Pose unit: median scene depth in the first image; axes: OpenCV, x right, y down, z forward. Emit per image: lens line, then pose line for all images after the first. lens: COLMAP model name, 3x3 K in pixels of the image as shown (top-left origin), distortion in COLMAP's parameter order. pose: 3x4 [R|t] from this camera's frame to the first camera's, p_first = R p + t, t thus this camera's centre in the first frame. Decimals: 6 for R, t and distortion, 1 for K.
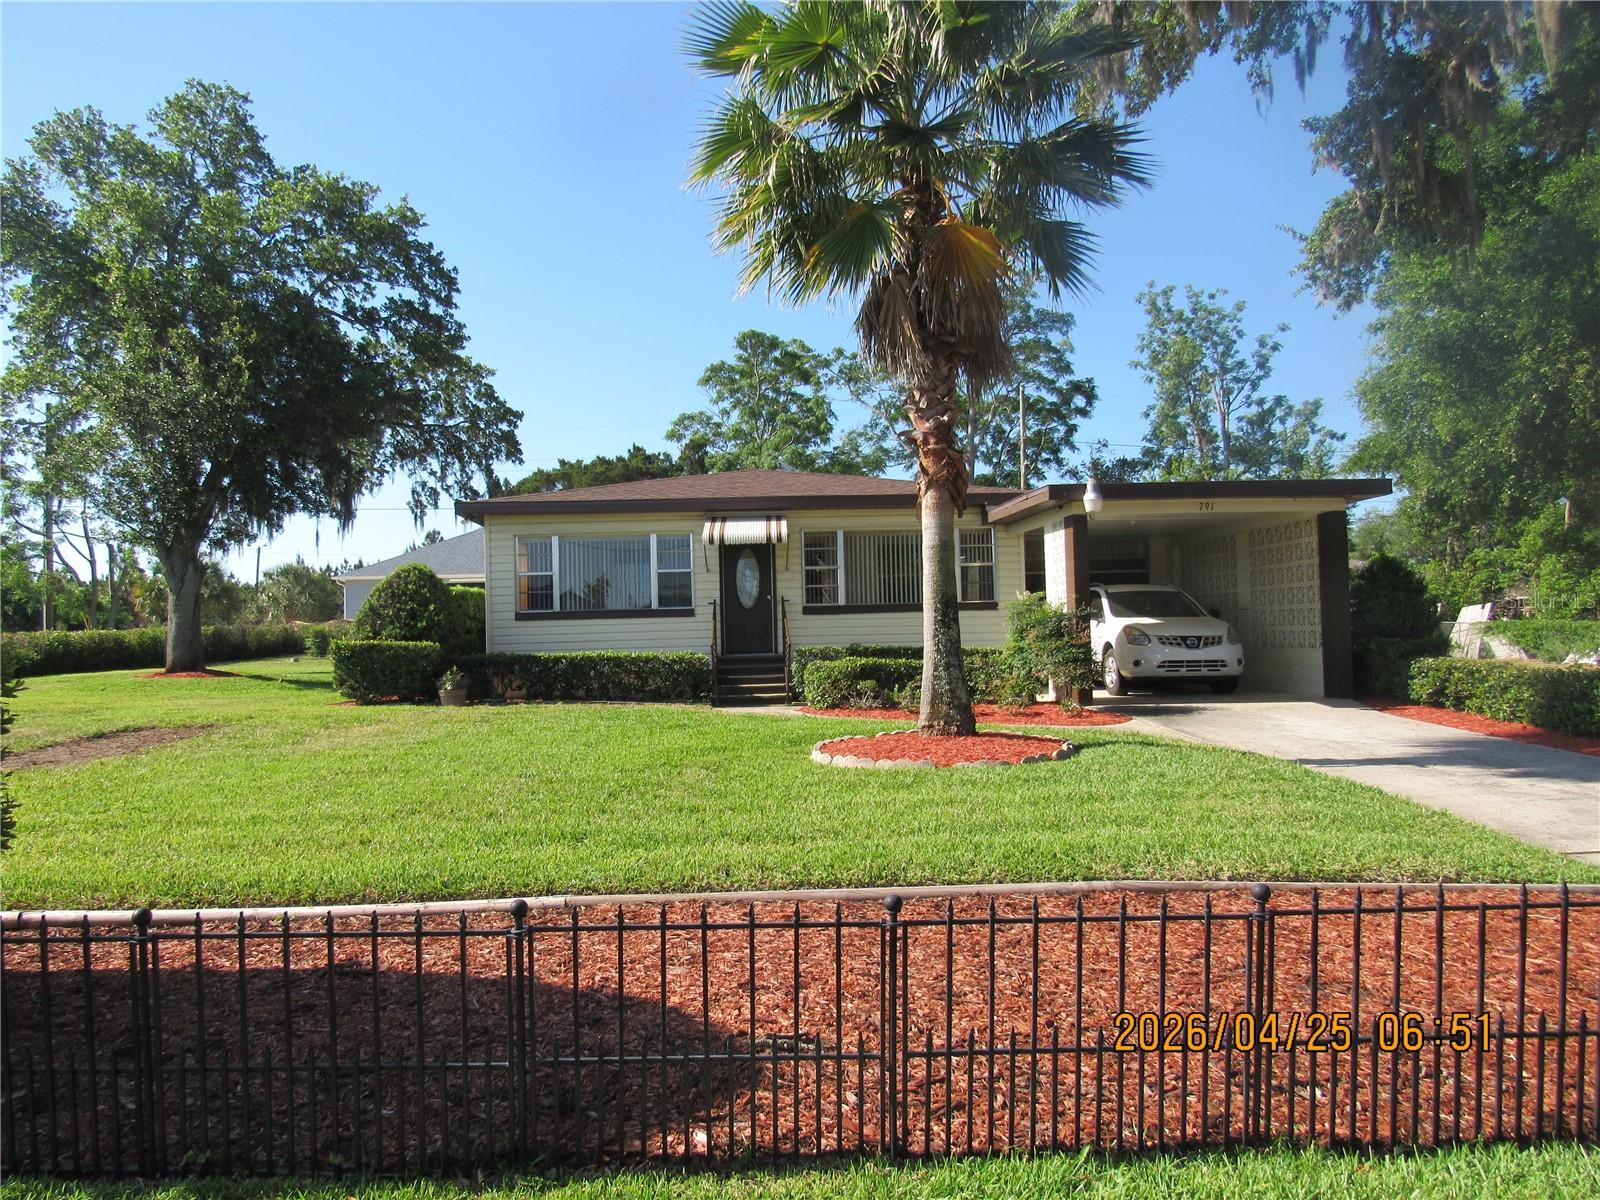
lens RADIAL K [[1132.6, 0, 805.6], [0, 1132.6, 606.2], [0, 0, 1]] dist [-0.029611, -0.000095]
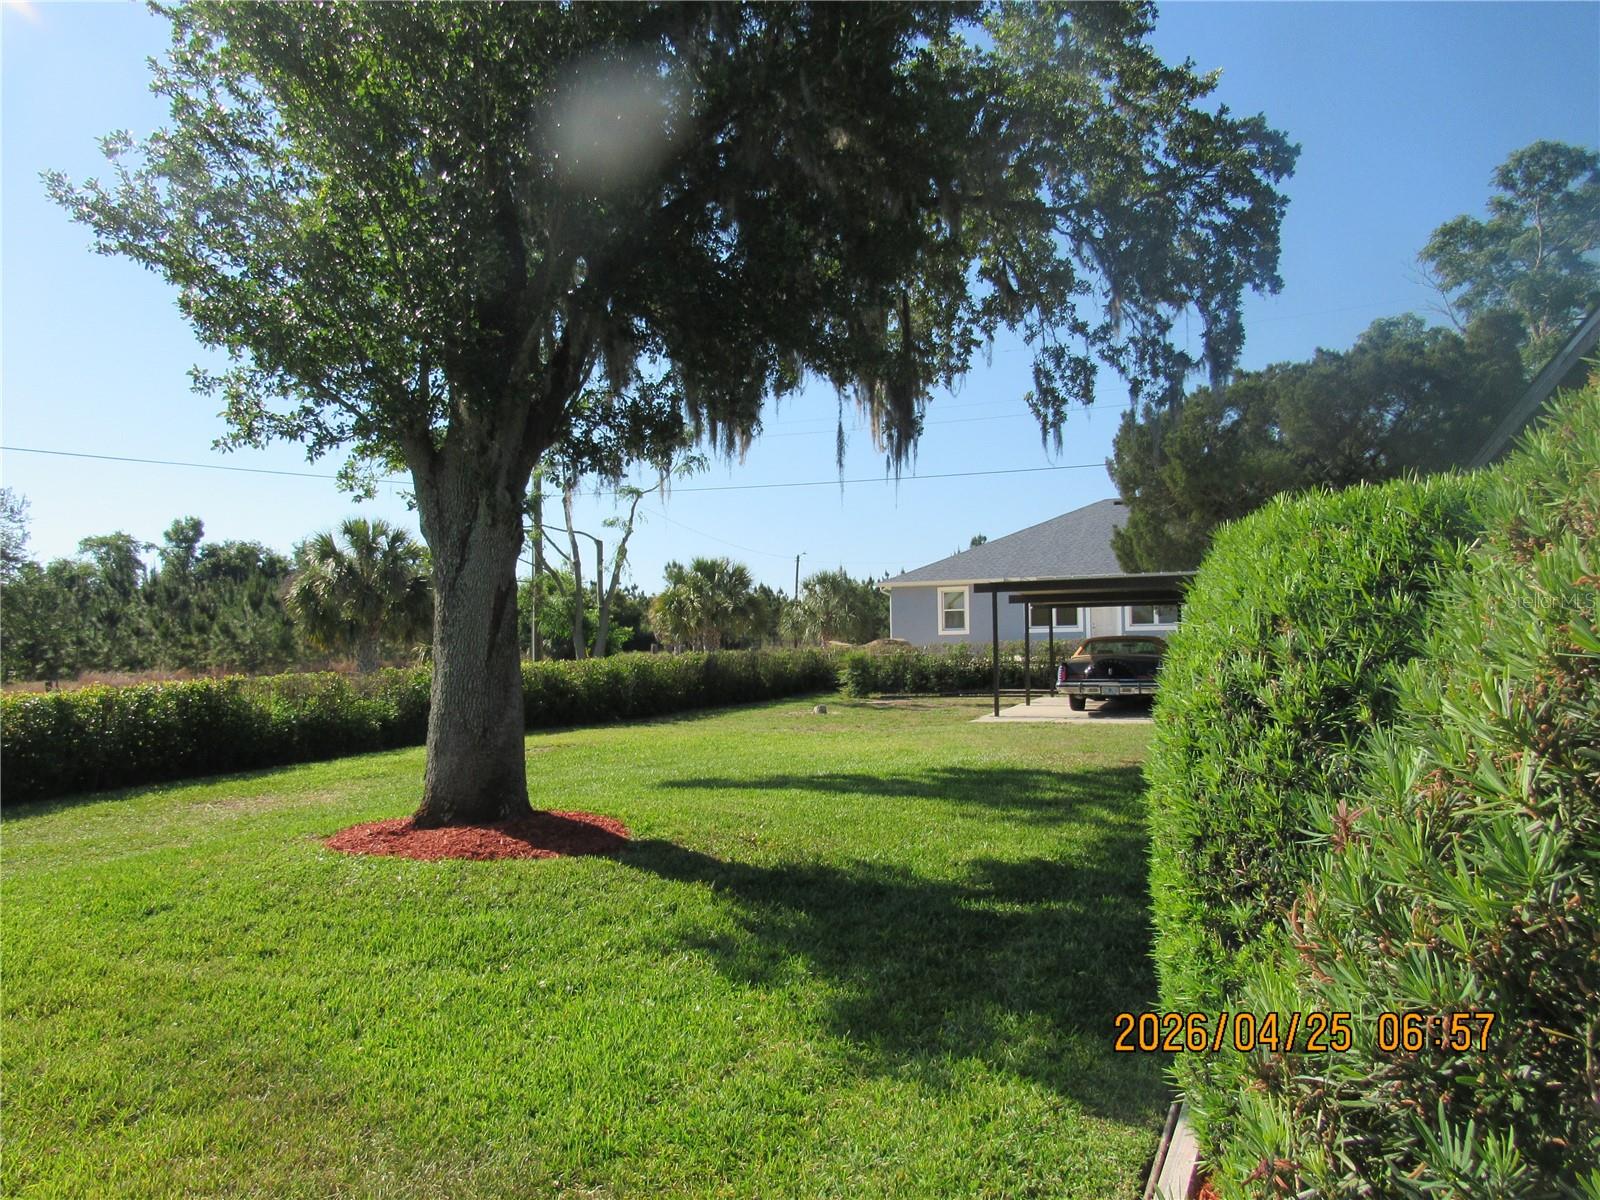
lens RADIAL K [[1132.6, 0, 805.6], [0, 1132.6, 599.8], [0, 0, 1]] dist [-0.029611, -0.000095]
pose [[0.896078, -0.014749, -0.443651, -0.330912], [0.006790, 0.999786, -0.019522, 0.001002], [0.443845, 0.014480, 0.895987, 0.785724]]
